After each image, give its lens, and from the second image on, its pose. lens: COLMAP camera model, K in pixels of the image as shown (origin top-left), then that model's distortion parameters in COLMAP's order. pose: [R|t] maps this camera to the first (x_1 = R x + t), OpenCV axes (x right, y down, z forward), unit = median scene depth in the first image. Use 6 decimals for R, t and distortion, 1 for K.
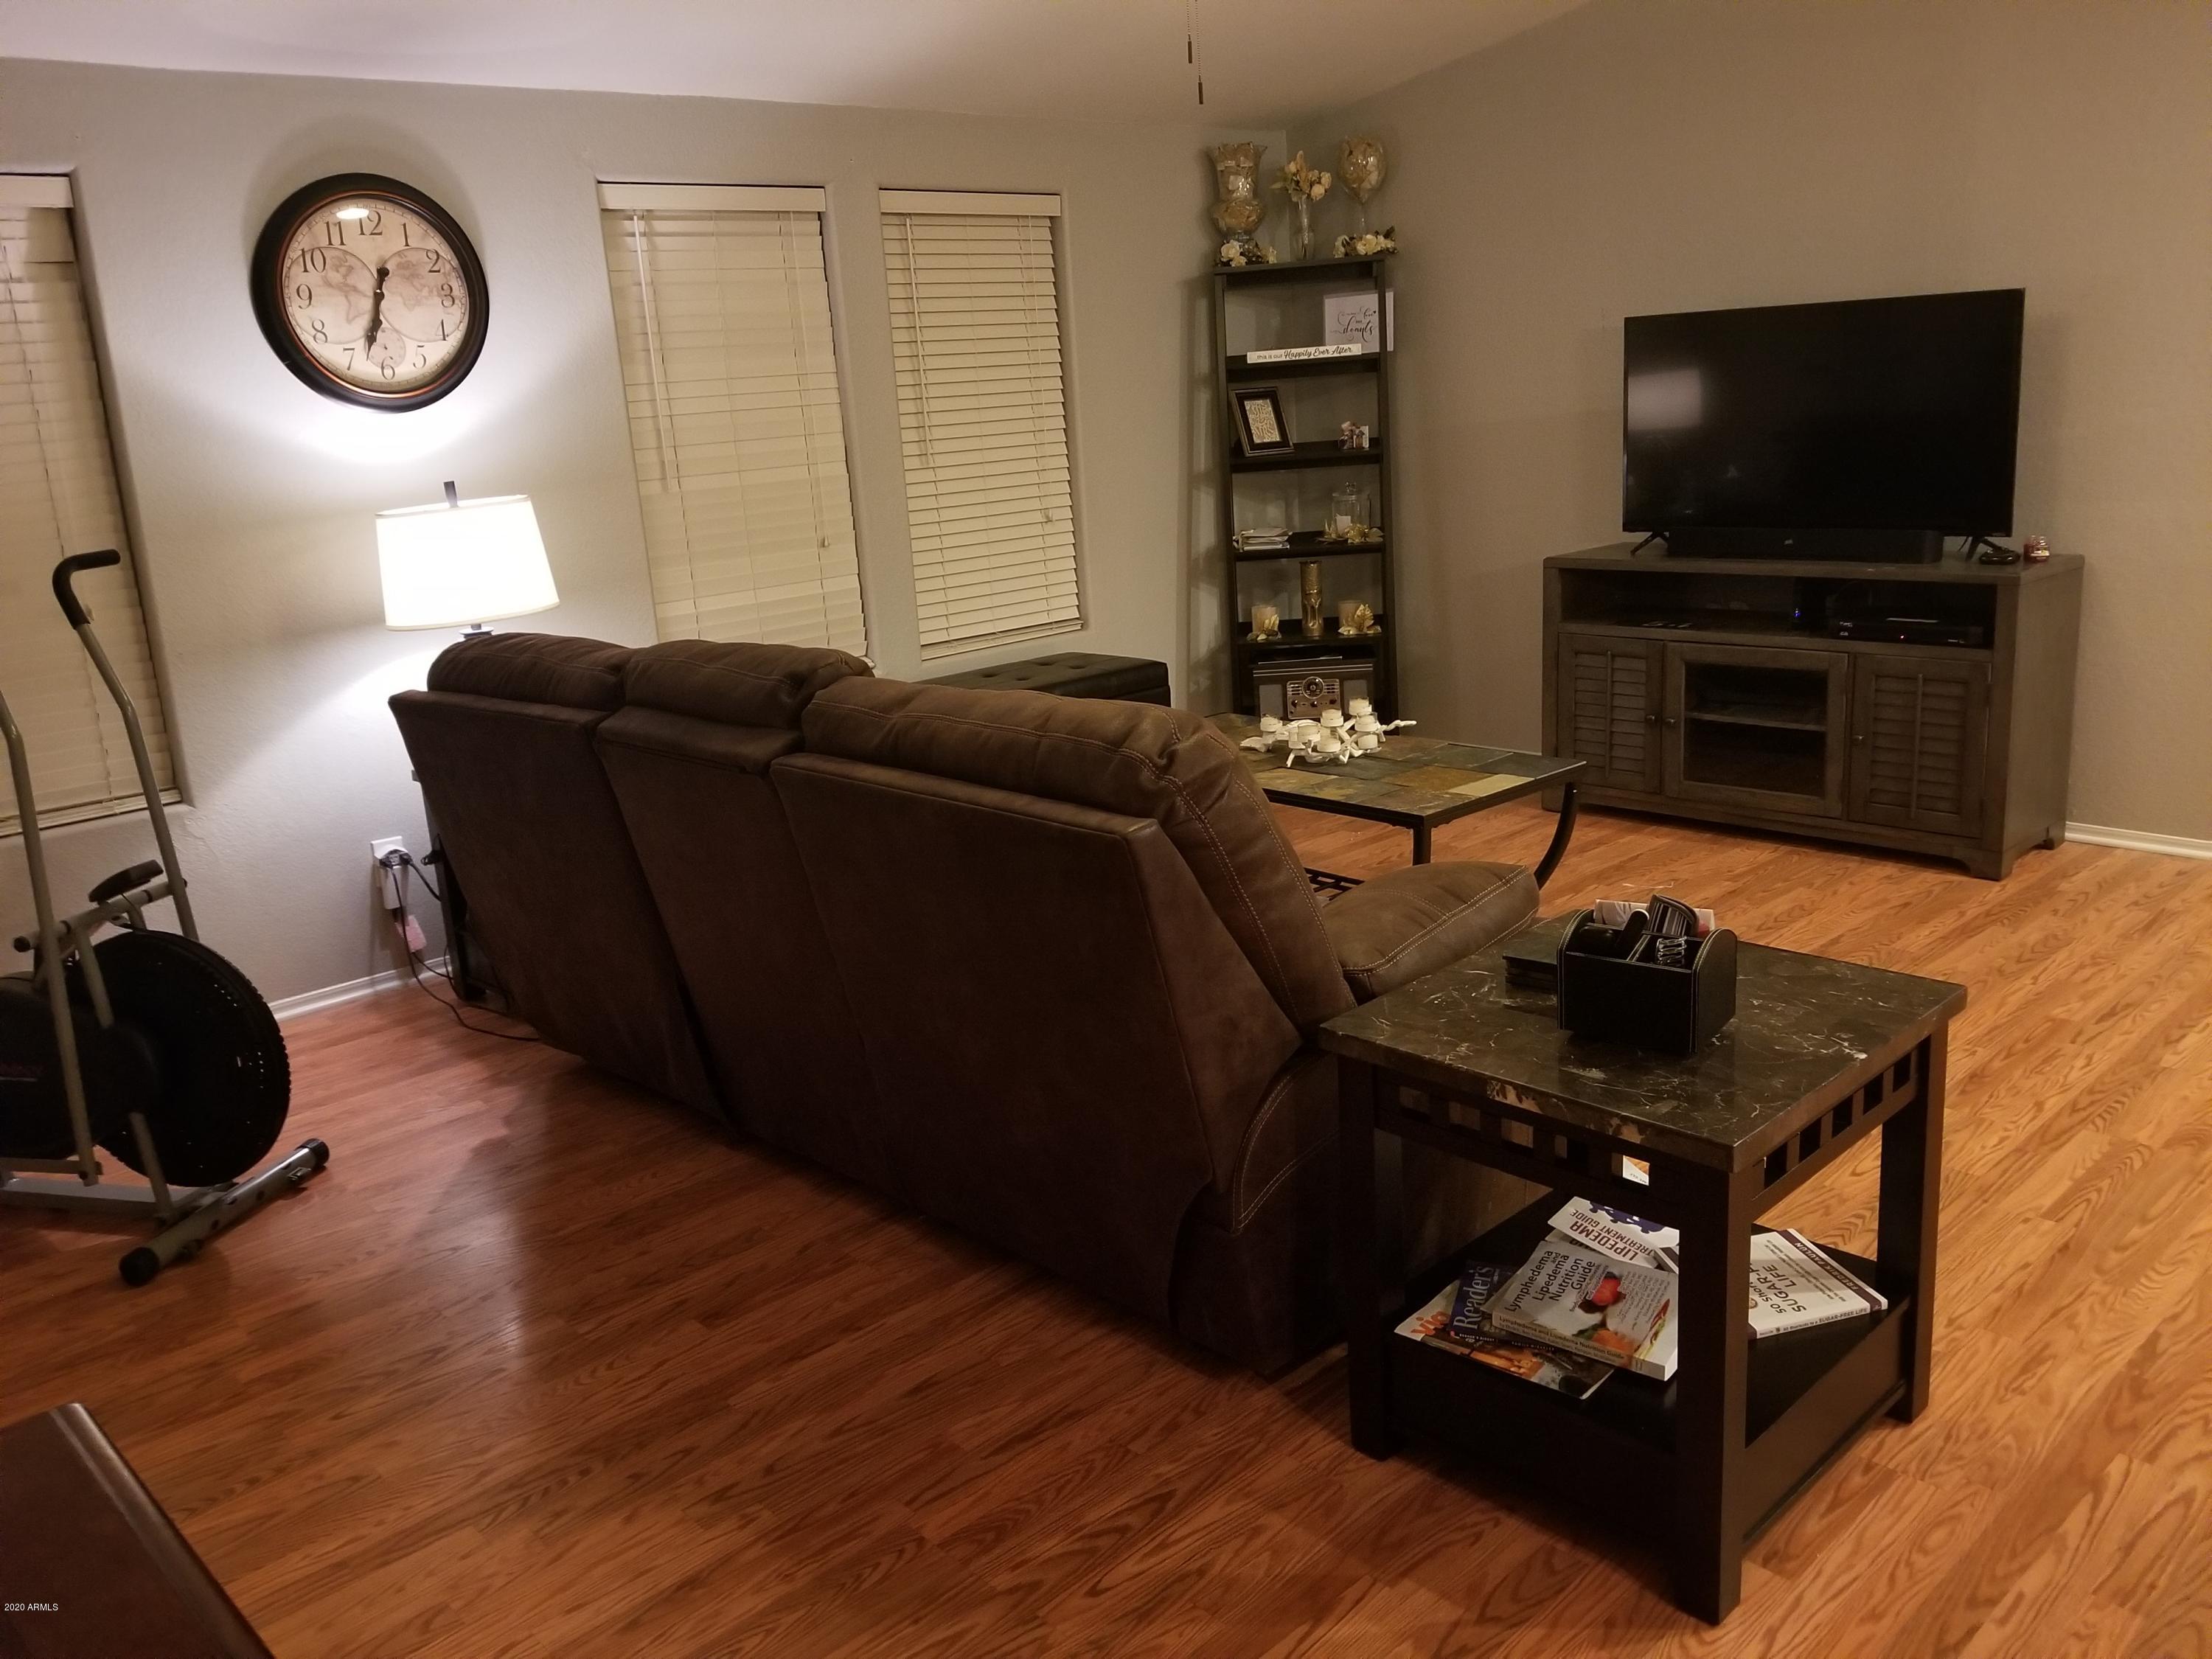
lens RADIAL K [[1742.7, 0, 1098.3], [0, 1742.7, 821.7], [0, 0, 1]] dist [0.045054, -0.076308]
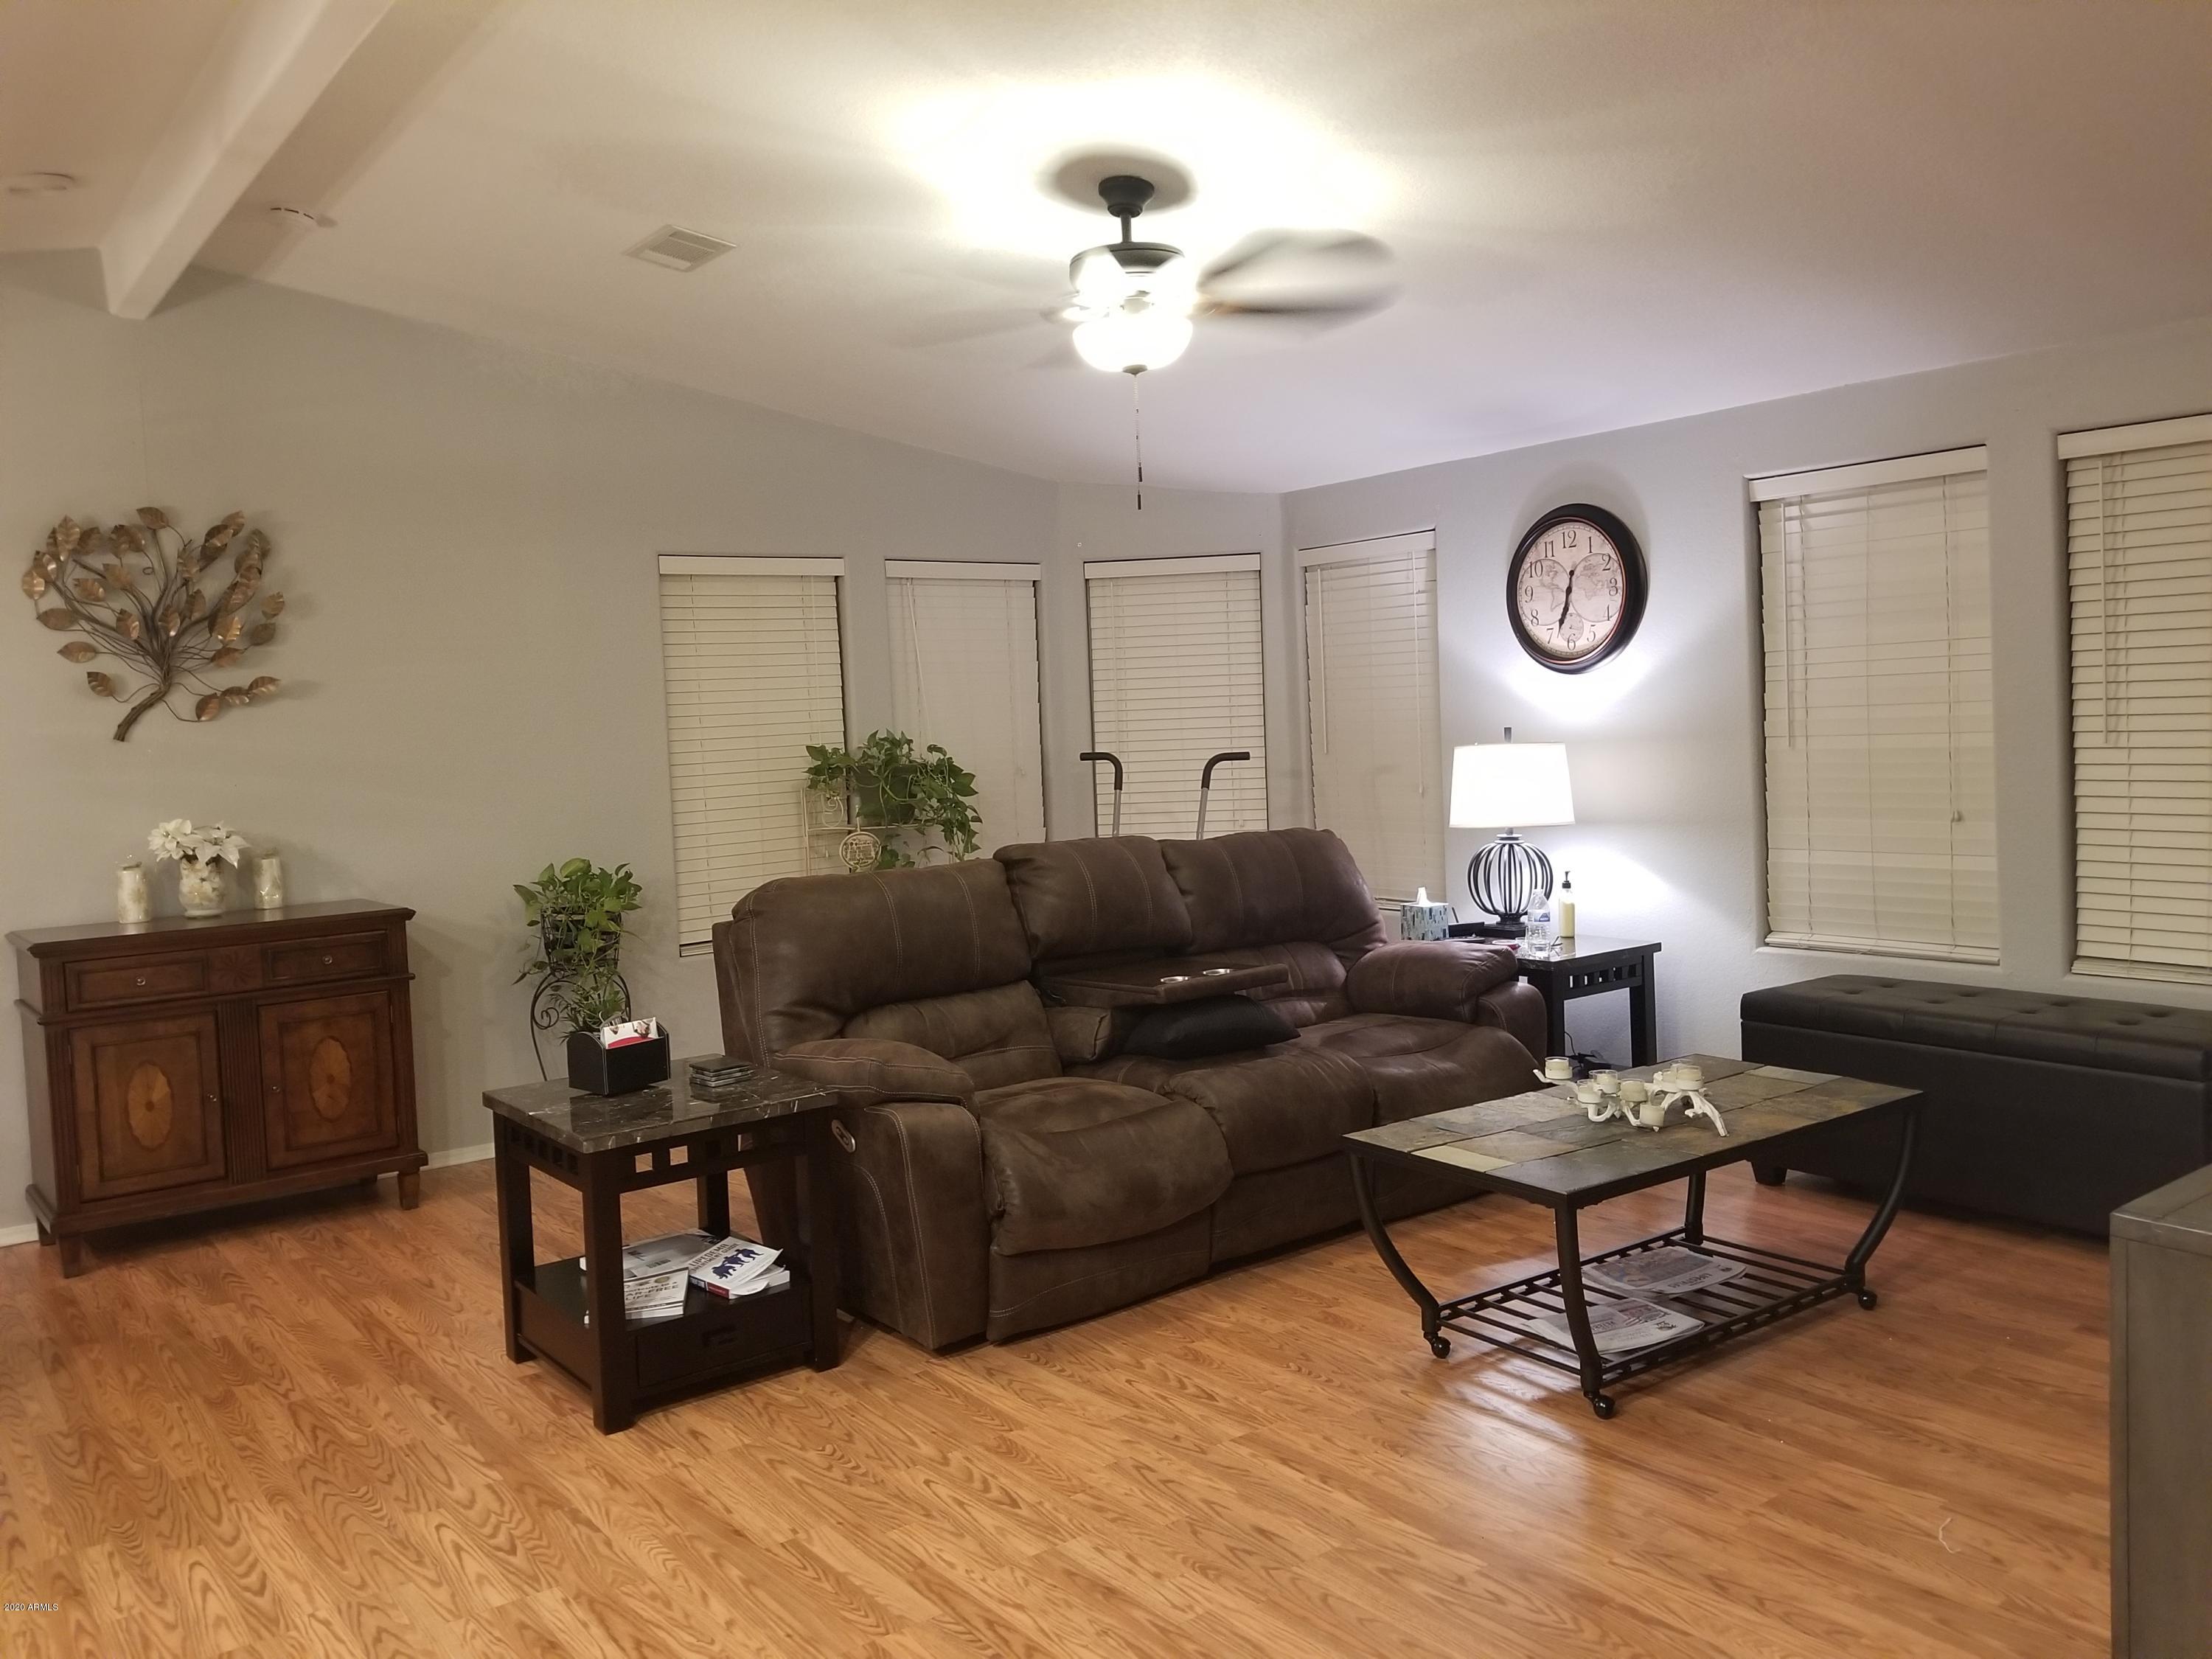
lens RADIAL K [[1742.7, 0, 1088.8], [0, 1742.7, 828.4], [0, 0, 1]] dist [0.045054, -0.076308]
pose [[-0.113091, 0.135661, -0.984280, 0.976638], [-0.196036, 0.968115, 0.155957, -0.252173], [0.974054, 0.210591, -0.082890, 0.764094]]
